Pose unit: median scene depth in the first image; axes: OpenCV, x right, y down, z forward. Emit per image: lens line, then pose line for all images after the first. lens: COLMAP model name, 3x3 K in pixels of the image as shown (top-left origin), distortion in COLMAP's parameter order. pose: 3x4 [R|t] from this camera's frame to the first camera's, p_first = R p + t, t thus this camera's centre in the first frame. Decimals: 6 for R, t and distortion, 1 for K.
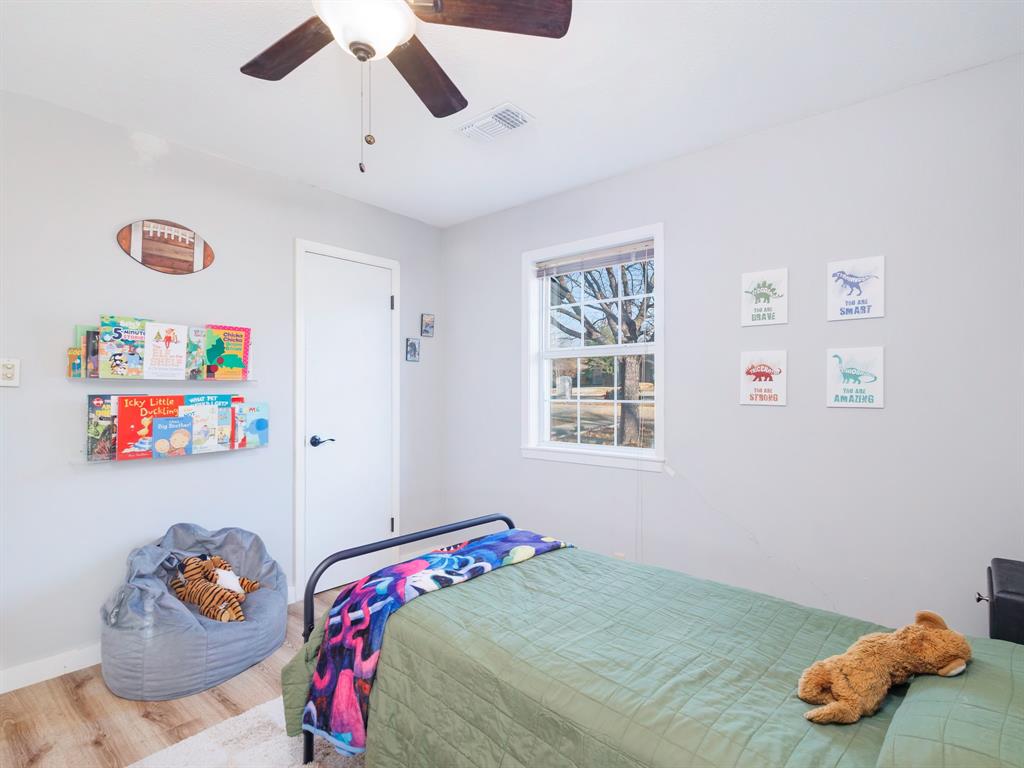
lens RADIAL K [[535.6, 0, 512.6], [0, 535.6, 387.4], [0, 0, 1]] dist [0.002439, 0.000148]
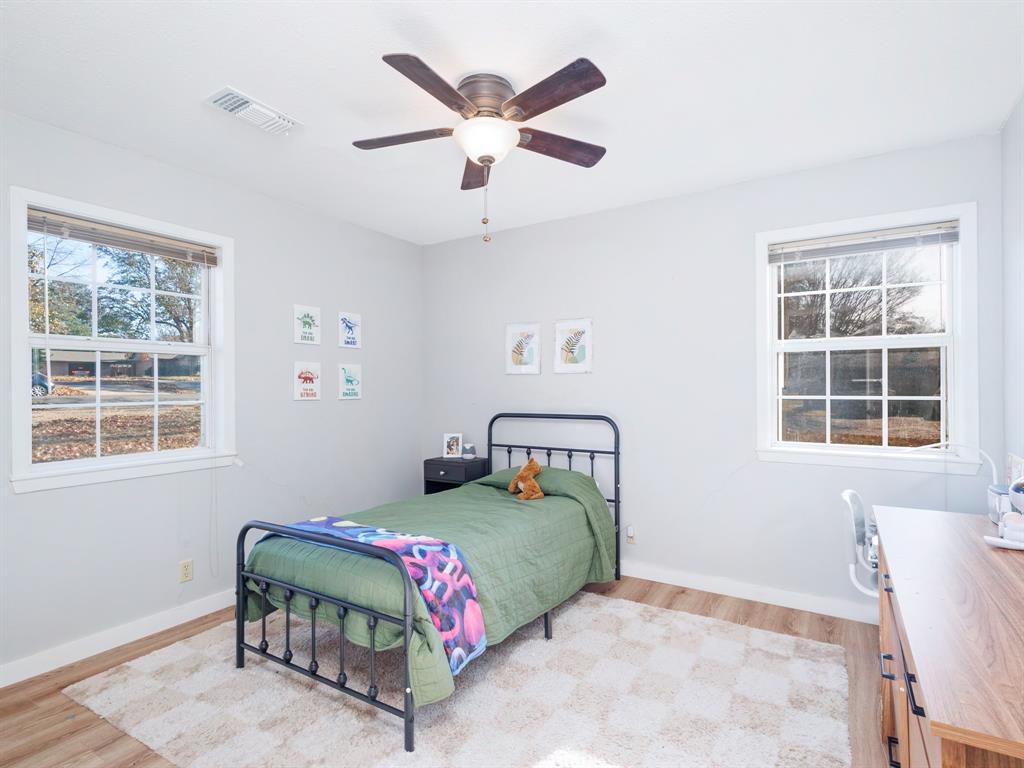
lens RADIAL K [[535.6, 0, 511.6], [0, 535.6, 385.2], [0, 0, 1]] dist [0.002439, 0.000148]
pose [[-0.160125, 0.003308, 0.987091, -1.036640], [-0.001098, 0.999993, -0.003529, -0.002399], [-0.987096, -0.001649, -0.160121, 0.699370]]
